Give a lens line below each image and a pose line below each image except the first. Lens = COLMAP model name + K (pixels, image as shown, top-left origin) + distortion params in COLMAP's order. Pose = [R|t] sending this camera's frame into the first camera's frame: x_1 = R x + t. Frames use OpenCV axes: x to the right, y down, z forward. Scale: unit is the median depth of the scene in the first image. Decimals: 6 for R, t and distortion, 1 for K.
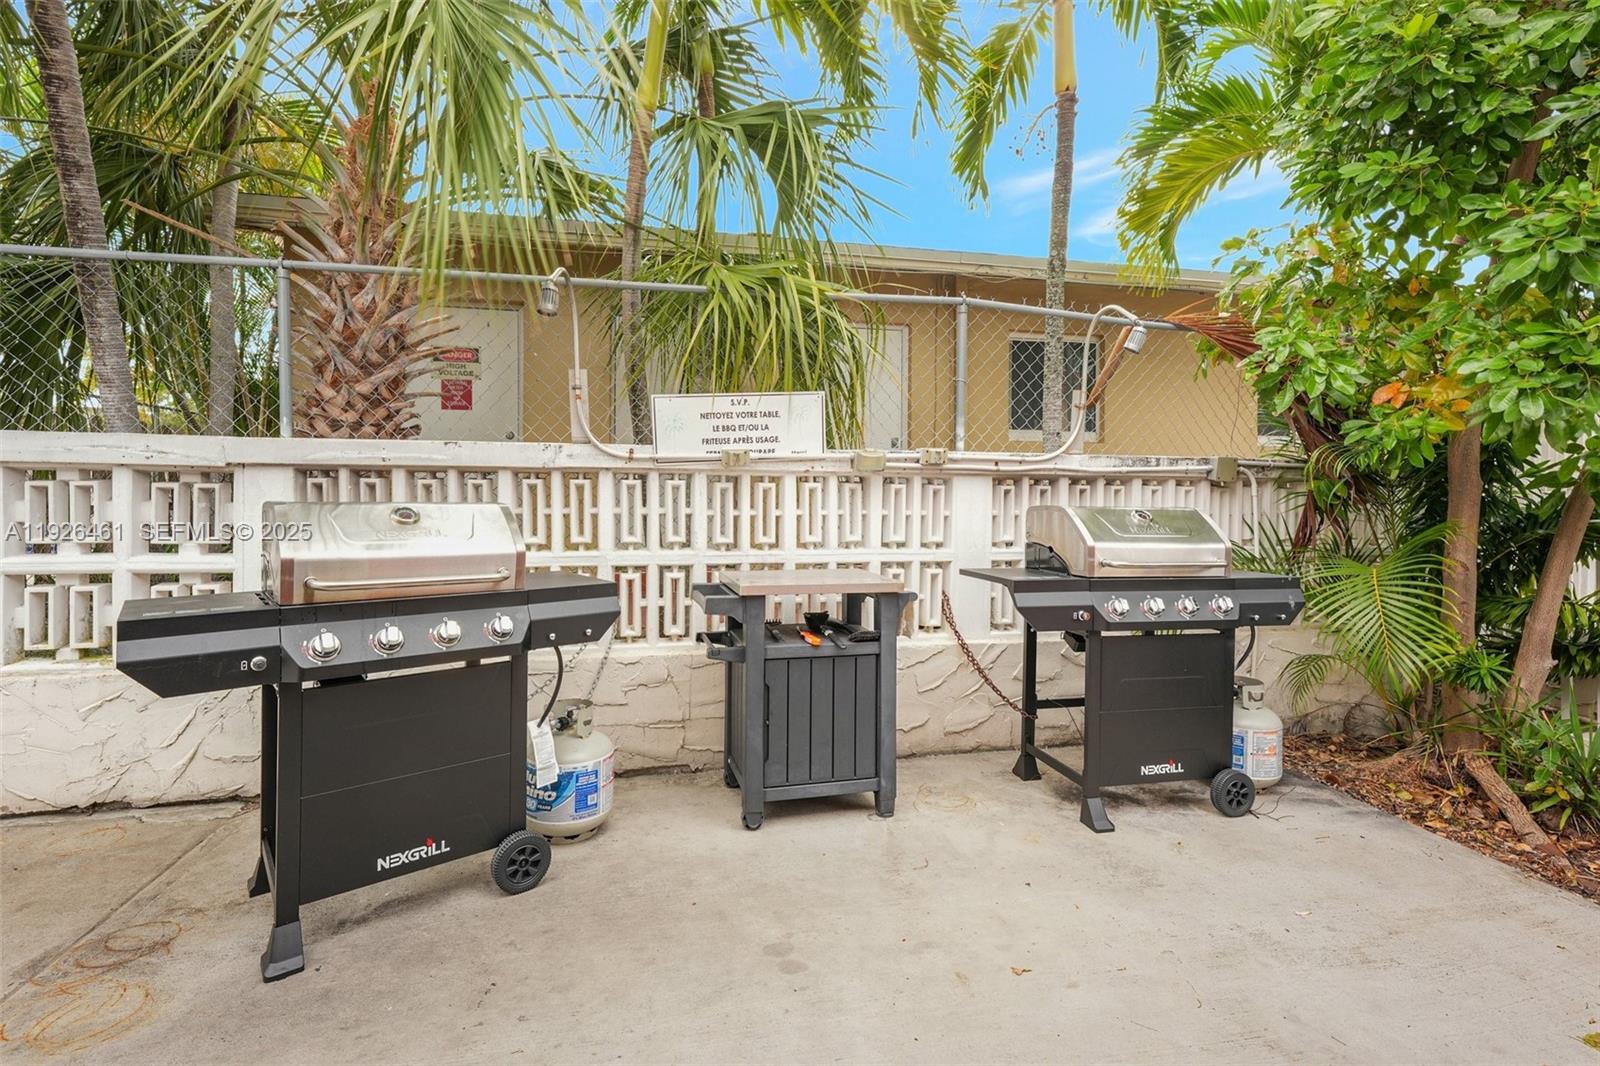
lens RADIAL K [[738.3, 0, 798.9], [0, 738.3, 490.0], [0, 0, 1]] dist [0.000079, 0.000005]
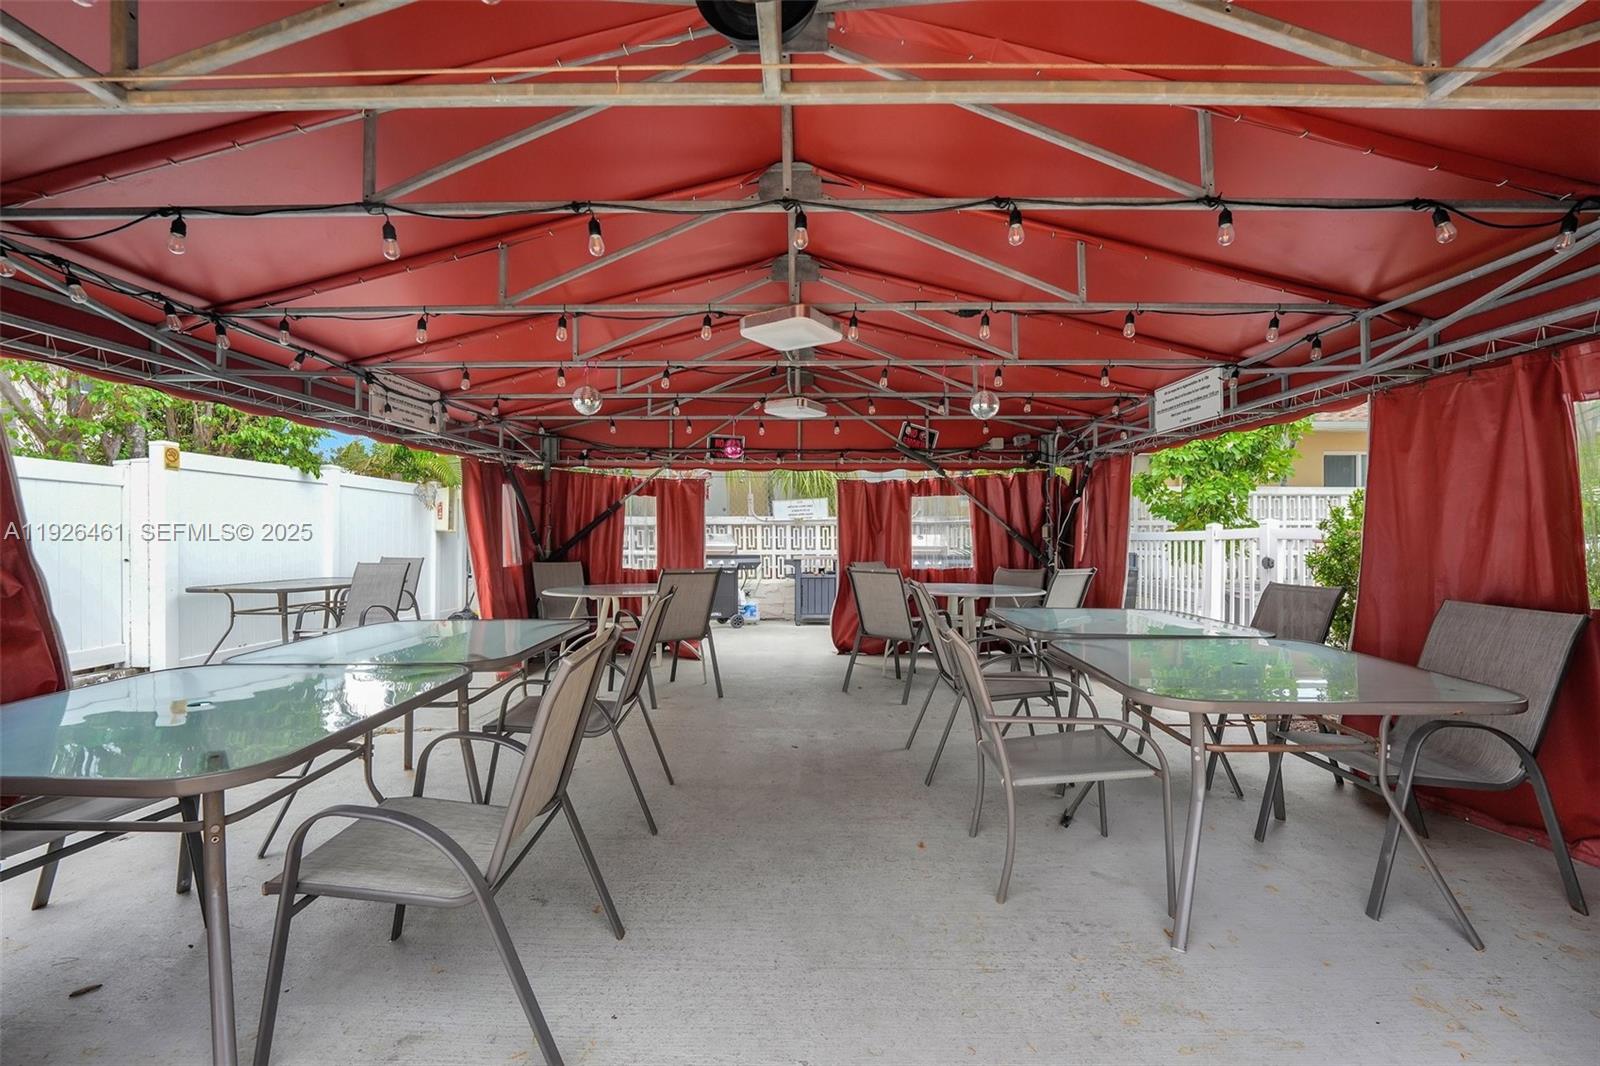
lens RADIAL K [[694.4, 0, 796.4], [0, 694.4, 533.7], [0, 0, 1]] dist [-0.007826, -0.000294]
pose [[0.972422, -0.008882, -0.233059, 0.602583], [0.006481, 0.999918, -0.011065, 0.047380], [0.233138, 0.009249, 0.972400, -1.905904]]
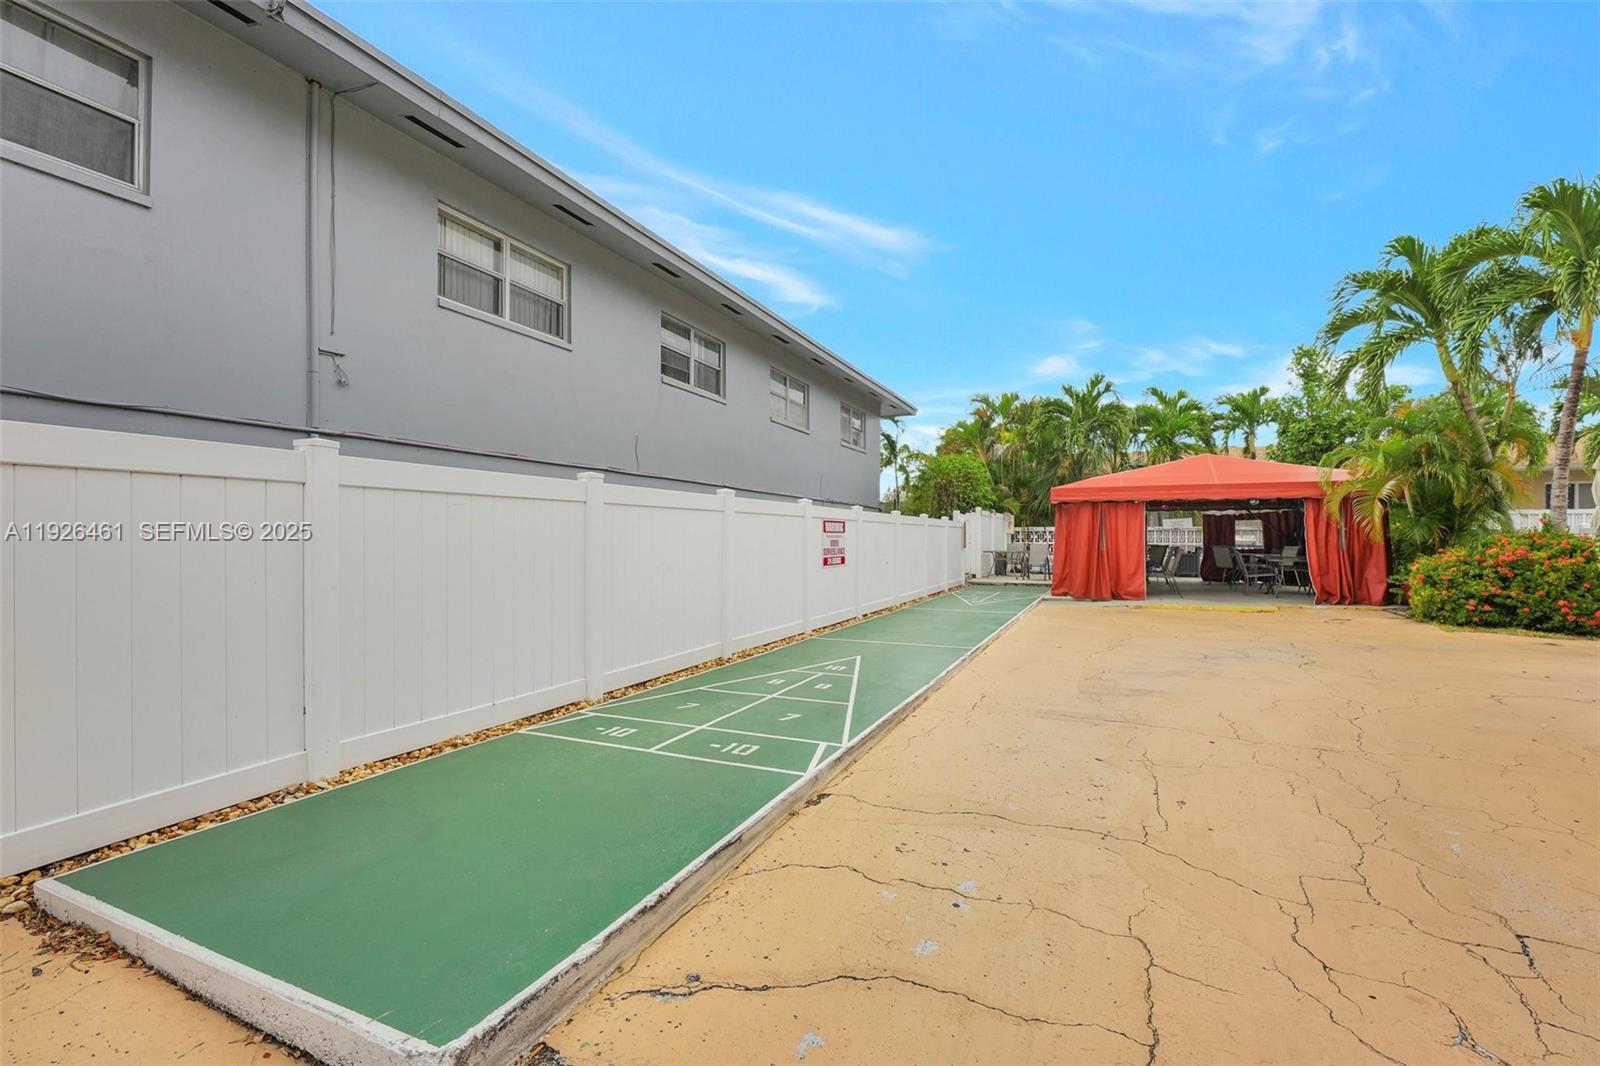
lens RADIAL K [[694.4, 0, 808.0], [0, 694.4, 536.2], [0, 0, 1]] dist [-0.007826, -0.000294]
pose [[0.802084, -0.004419, -0.597194, 1.020871], [-0.001031, 0.999961, -0.008784, 0.087995], [0.597210, 0.007661, 0.802049, -6.265362]]
